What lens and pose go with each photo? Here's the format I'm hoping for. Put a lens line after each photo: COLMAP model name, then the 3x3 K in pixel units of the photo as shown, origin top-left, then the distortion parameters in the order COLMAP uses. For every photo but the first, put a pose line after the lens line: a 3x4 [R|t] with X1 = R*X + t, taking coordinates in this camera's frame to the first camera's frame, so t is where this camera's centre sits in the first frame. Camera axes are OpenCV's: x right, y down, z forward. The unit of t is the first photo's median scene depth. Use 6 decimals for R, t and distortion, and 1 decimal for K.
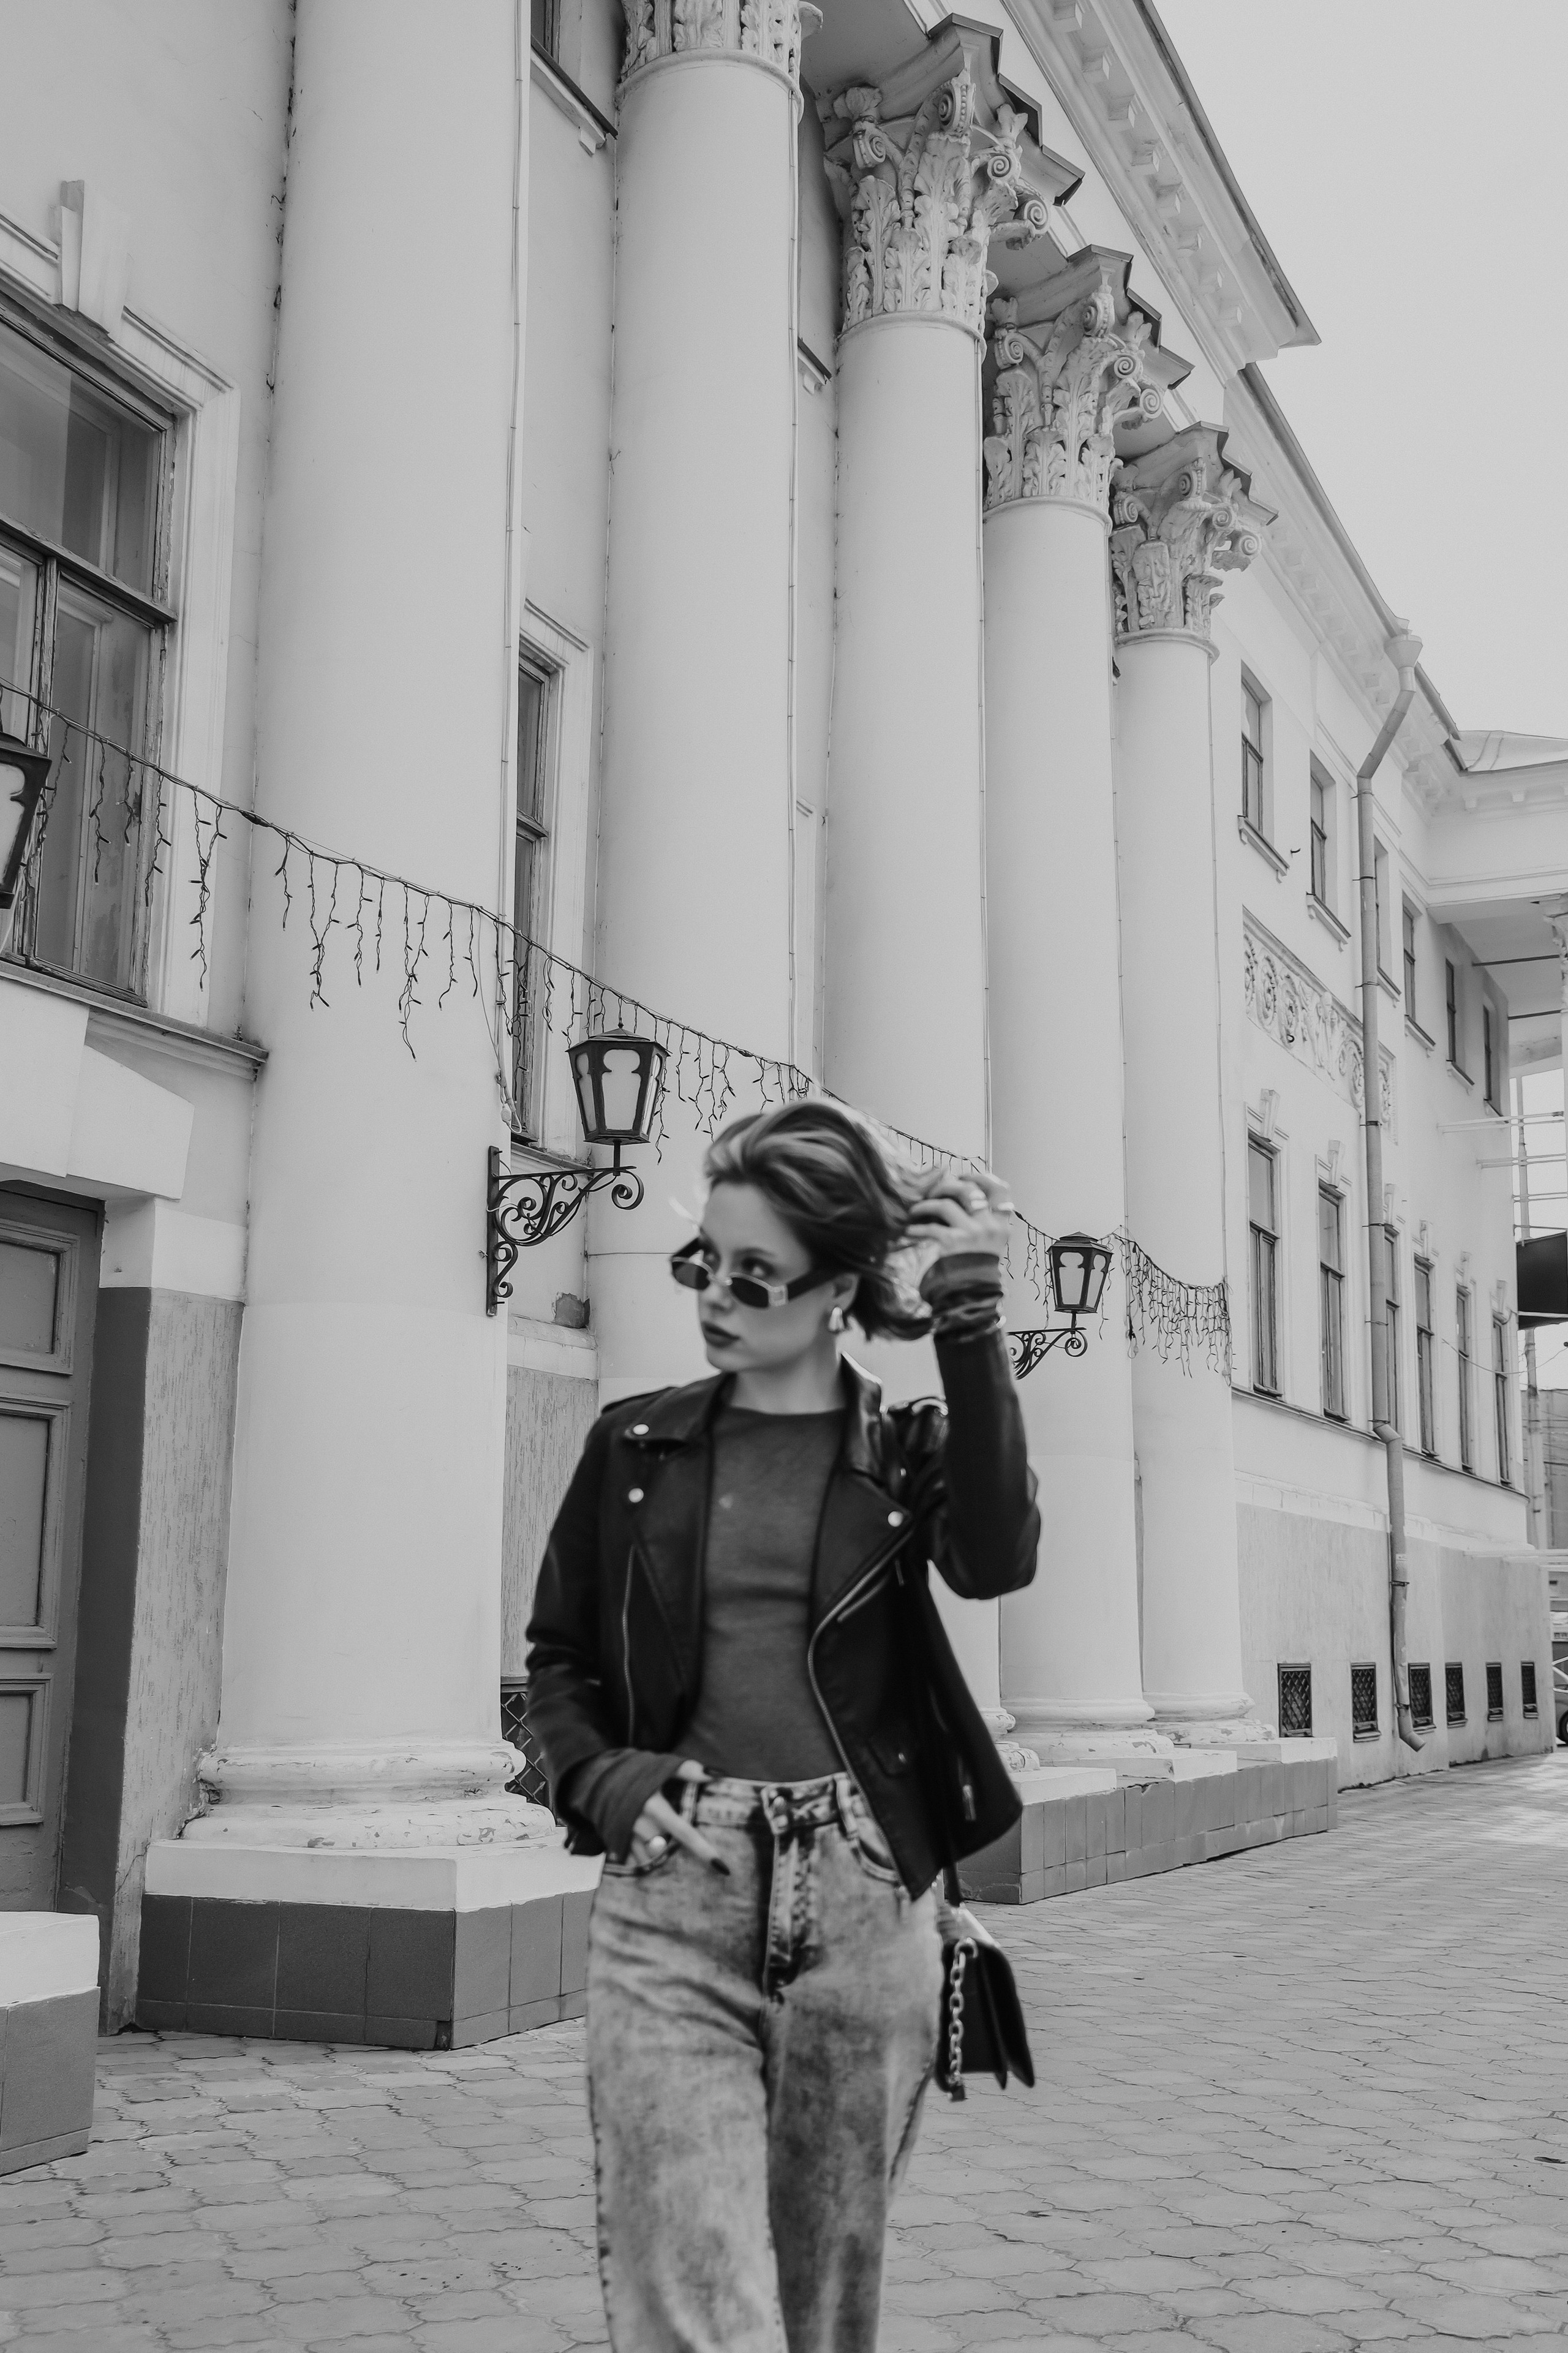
lens RADIAL K [[2587.9, 0, 848.2], [0, 2587.9, 1209.2], [0, 0, 1]] dist [0.053282, 0.000000]
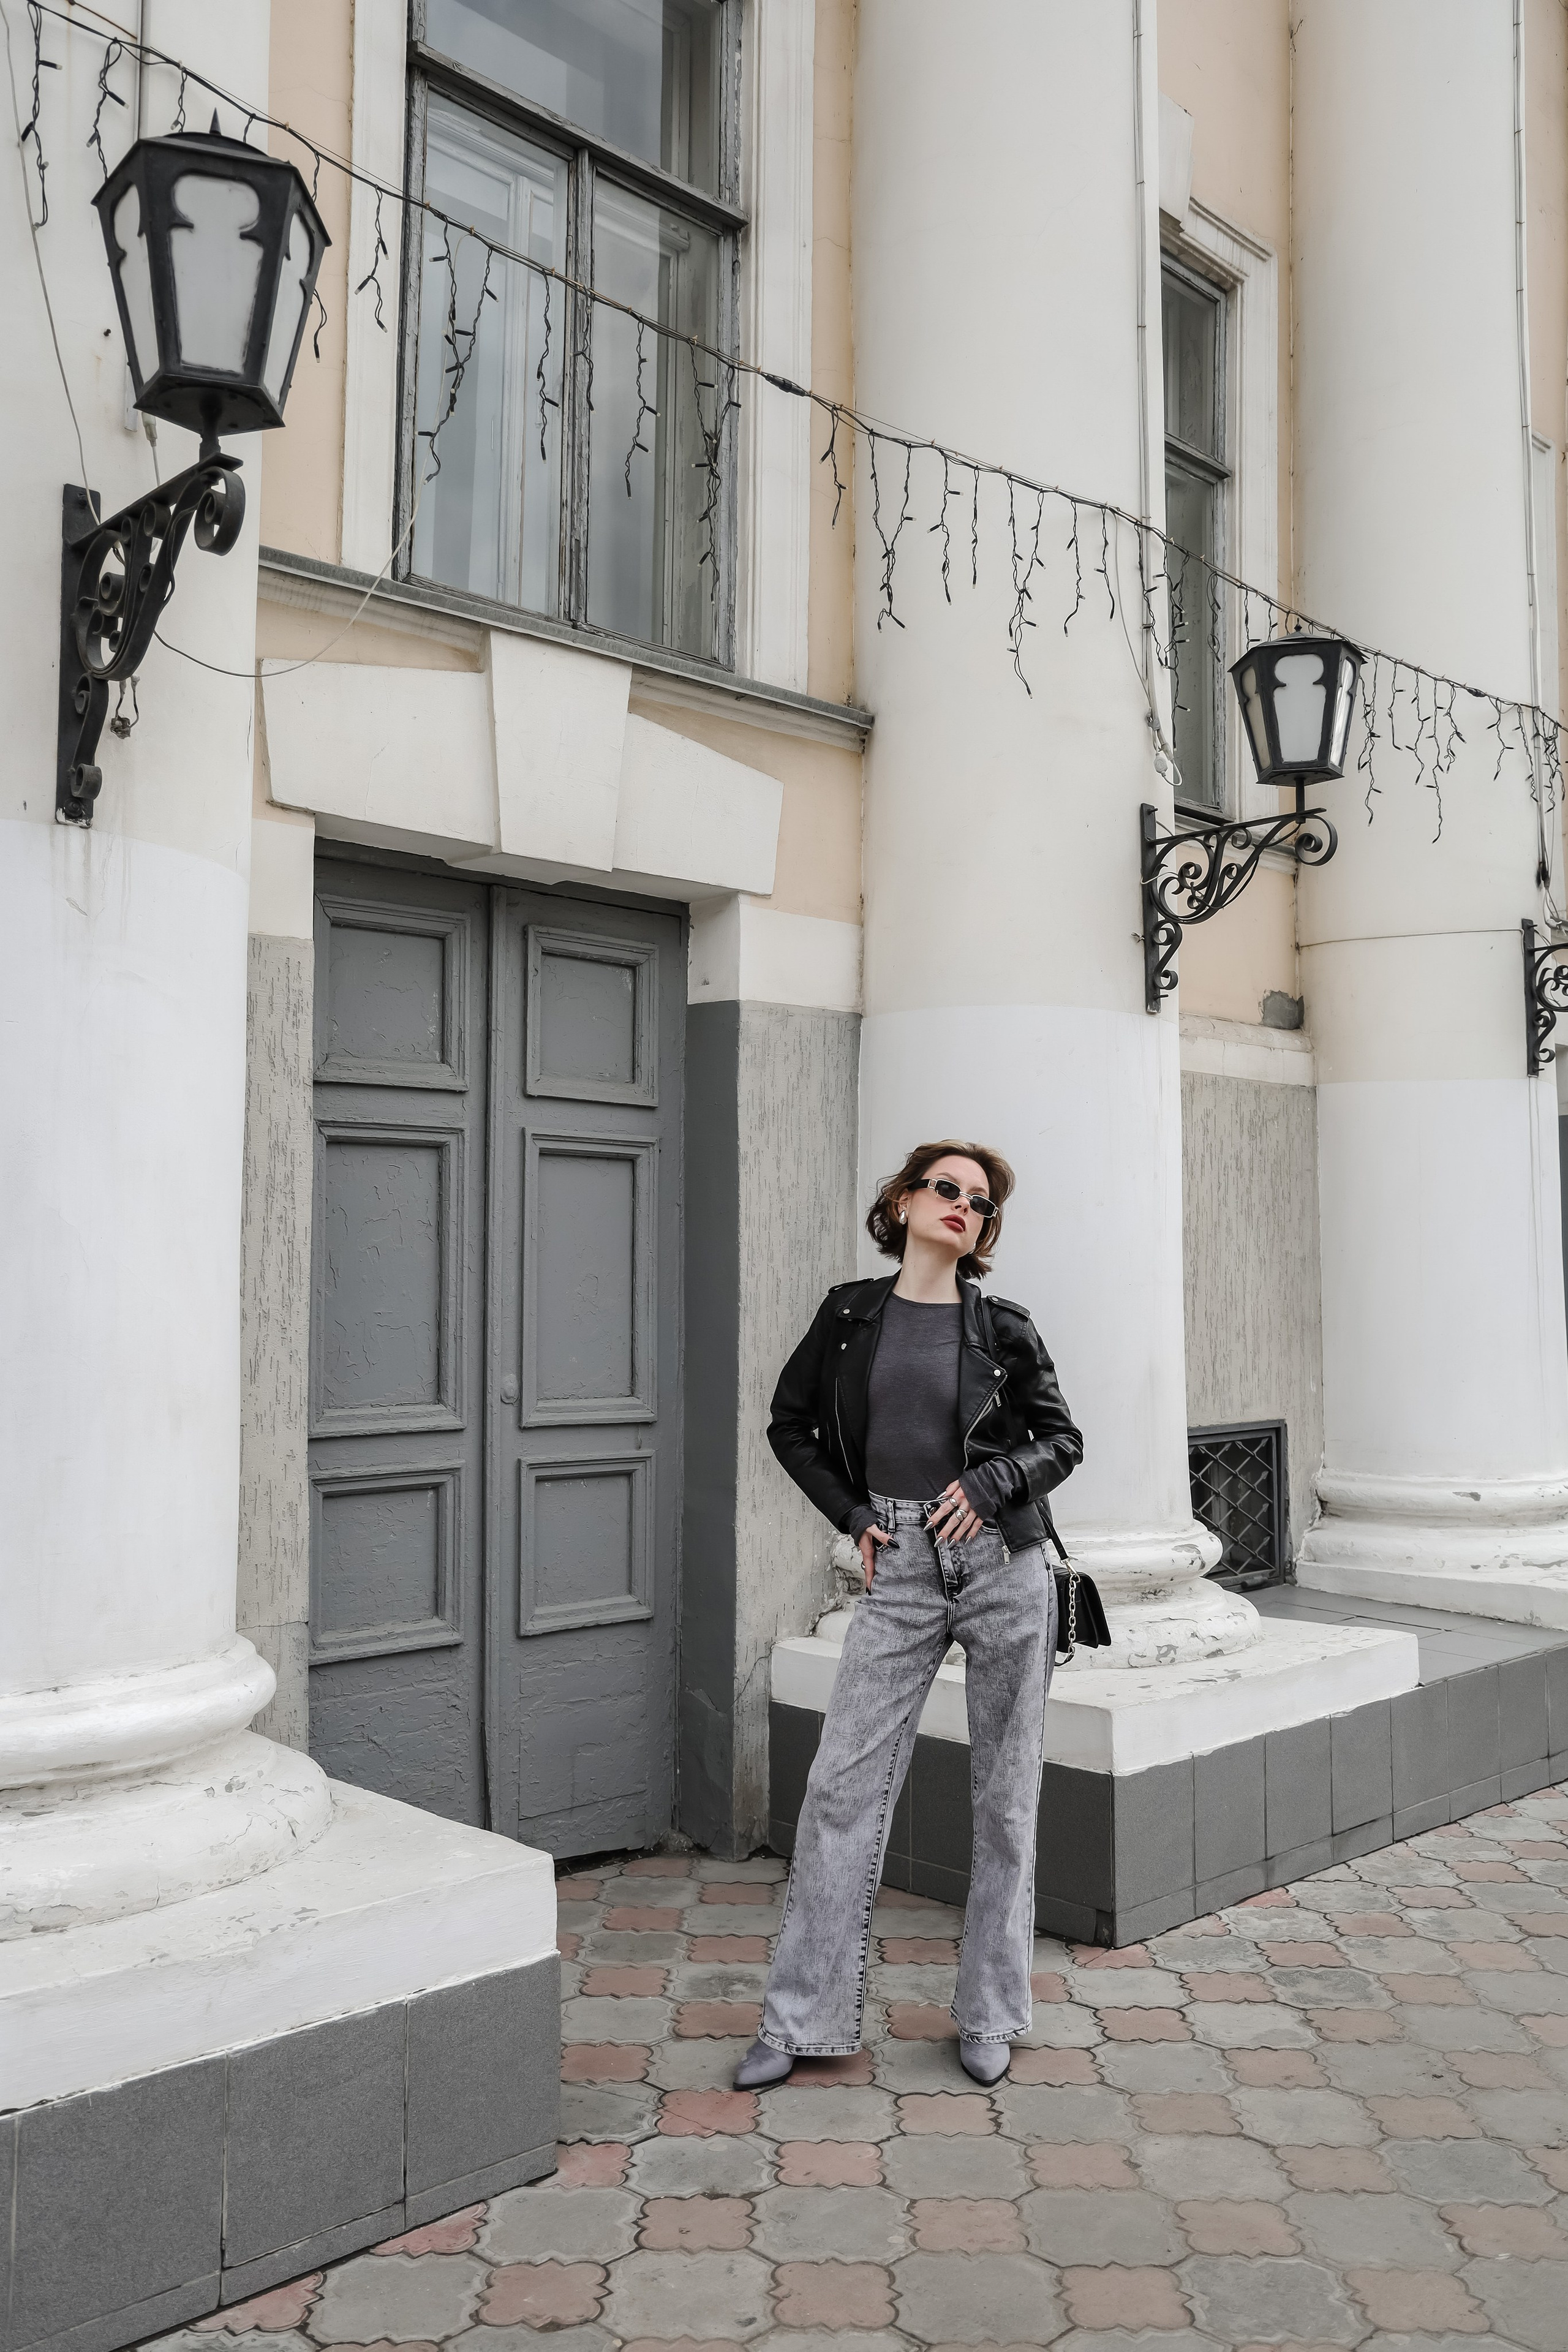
lens RADIAL K [[1954.5, 0, 796.2], [0, 1954.5, 1151.7], [0, 0, 1]] dist [-0.036804, 0.071964]
pose [[0.924606, -0.030666, -0.379690, -0.010311], [0.066749, 0.994375, 0.082233, 0.026493], [0.375032, -0.101377, 0.921452, 0.391174]]
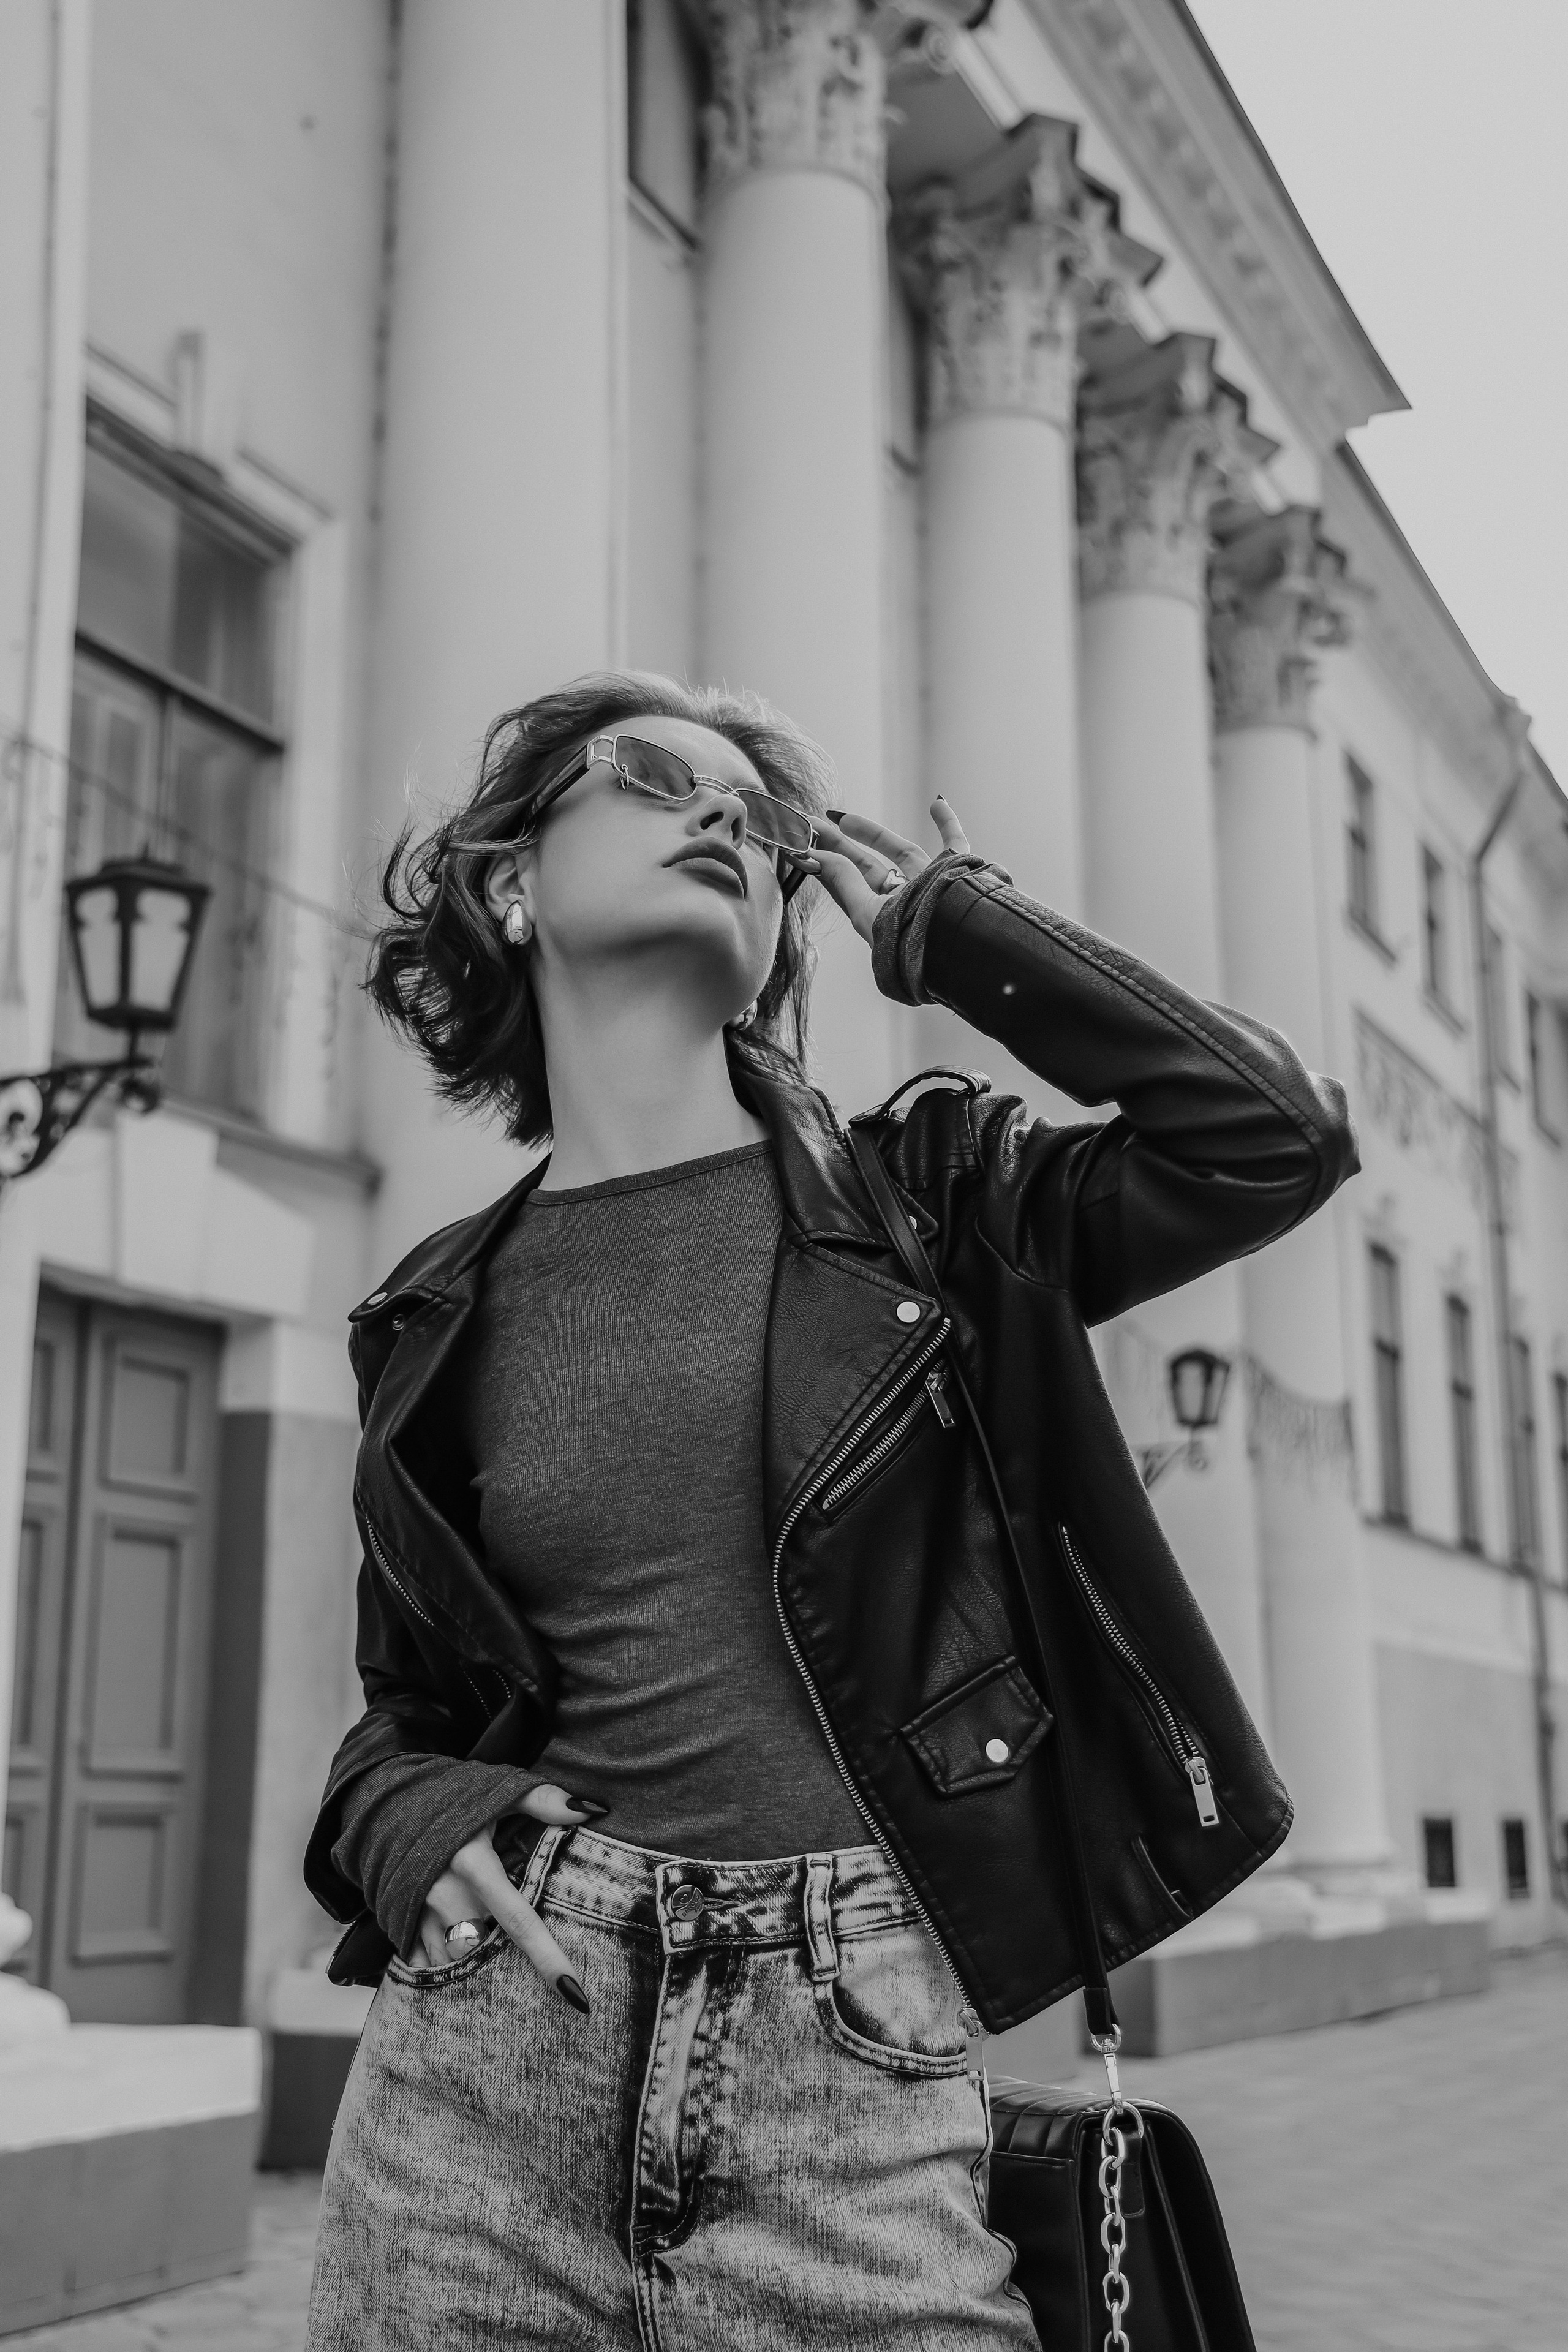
lens RADIAL K [[2801.7, 0, 764.9], [0, 2801.7, 1164.6], [0, 0, 1]] dist [0.079575, 0.000000]
pose [[0.998356, -0.022424, -0.052748, -0.020436], [0.019054, 0.997797, -0.063543, 0.008261], [0.054056, 0.062434, 0.996584, -0.065462]]
